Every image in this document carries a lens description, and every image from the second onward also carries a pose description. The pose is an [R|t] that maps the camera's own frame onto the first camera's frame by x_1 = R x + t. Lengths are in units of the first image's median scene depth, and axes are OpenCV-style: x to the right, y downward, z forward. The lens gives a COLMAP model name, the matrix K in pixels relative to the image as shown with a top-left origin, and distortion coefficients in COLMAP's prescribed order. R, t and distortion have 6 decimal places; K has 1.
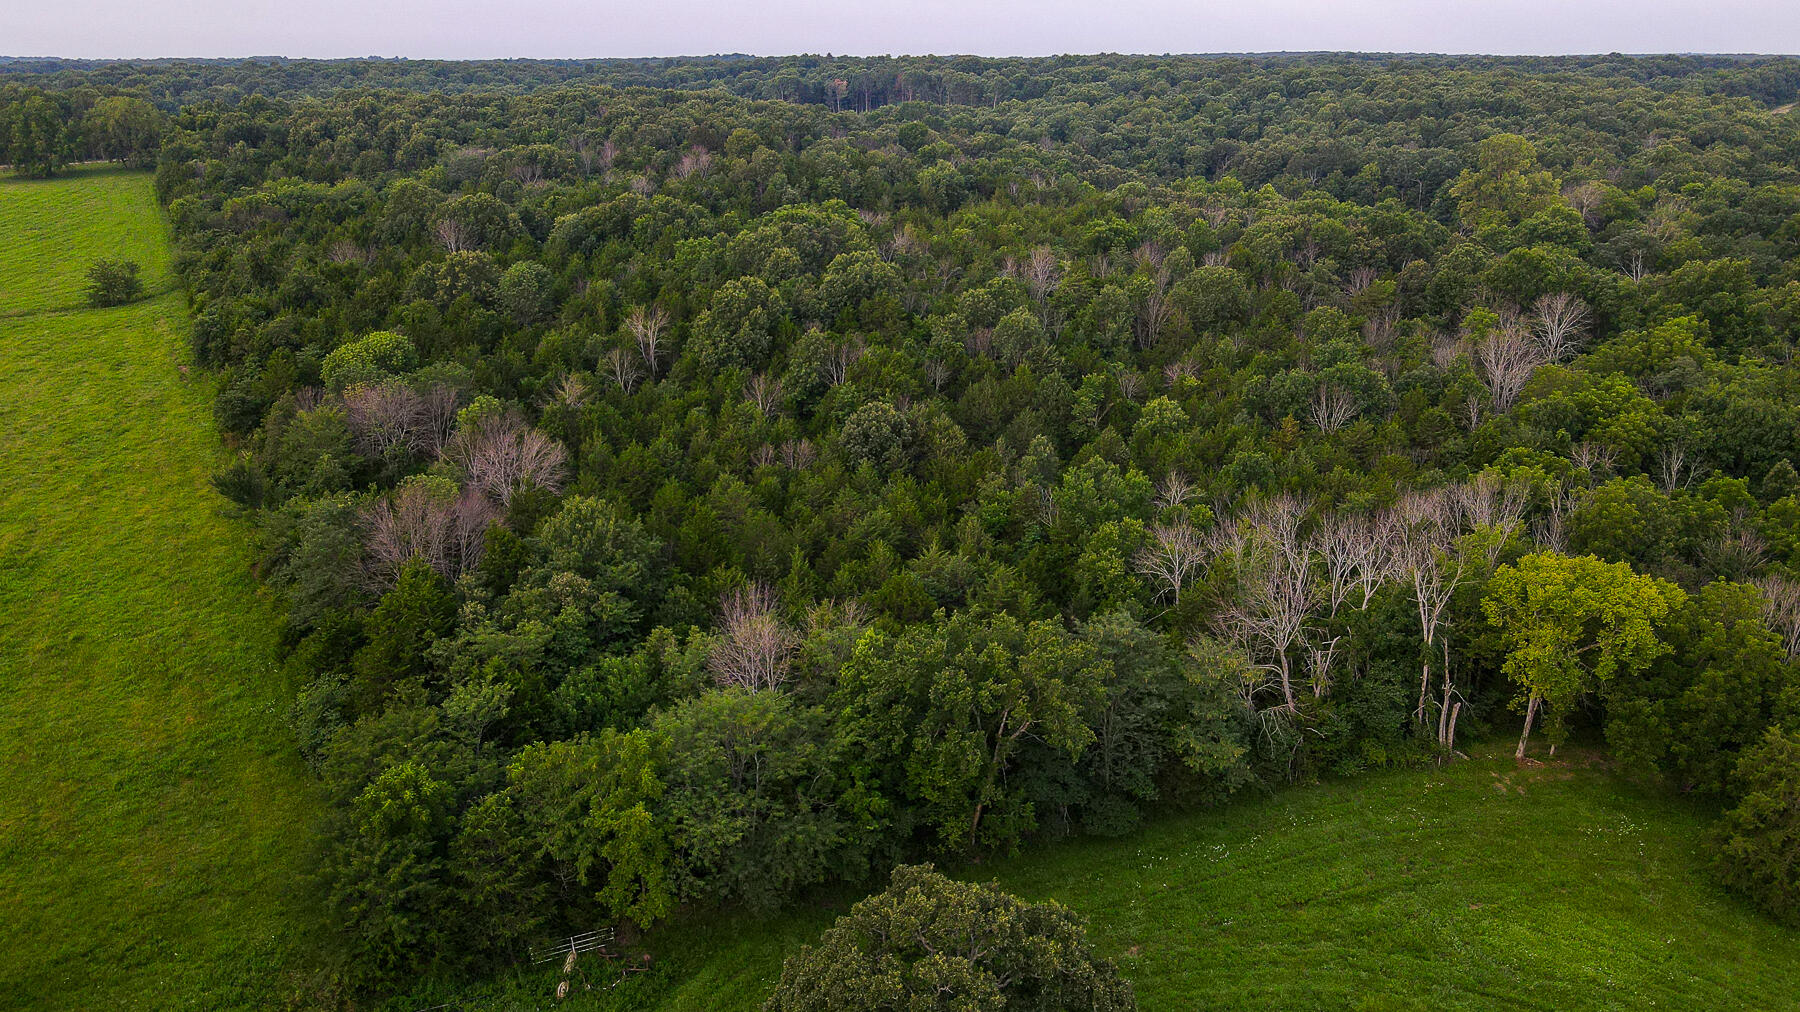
lens RADIAL K [[1352.8, 0, 905.1], [0, 1352.8, 506.6], [0, 0, 1]] dist [0.008668, 0.016008]
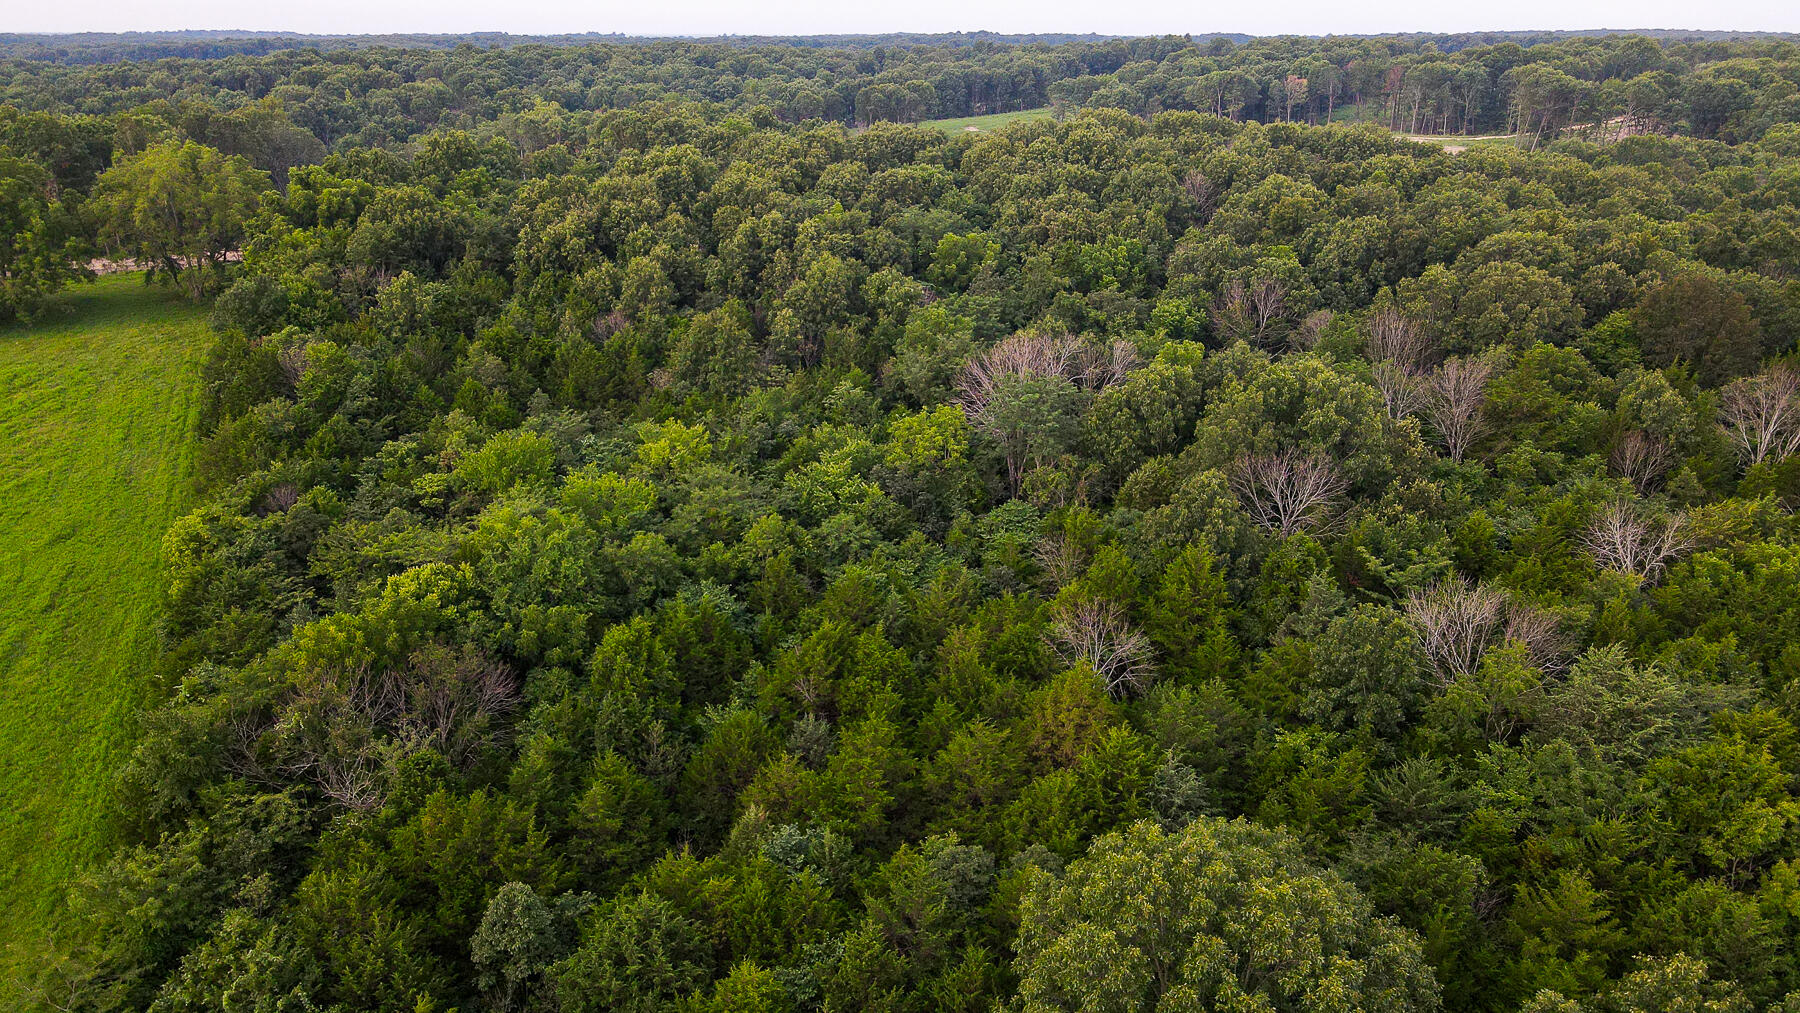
lens RADIAL K [[1352.8, 0, 896.2], [0, 1352.8, 507.1], [0, 0, 1]] dist [0.008668, 0.016008]
pose [[0.989747, 0.050950, -0.133436, -0.272838], [-0.048734, 0.998615, 0.019820, -0.204036], [0.134261, -0.013114, 0.990859, 0.589404]]
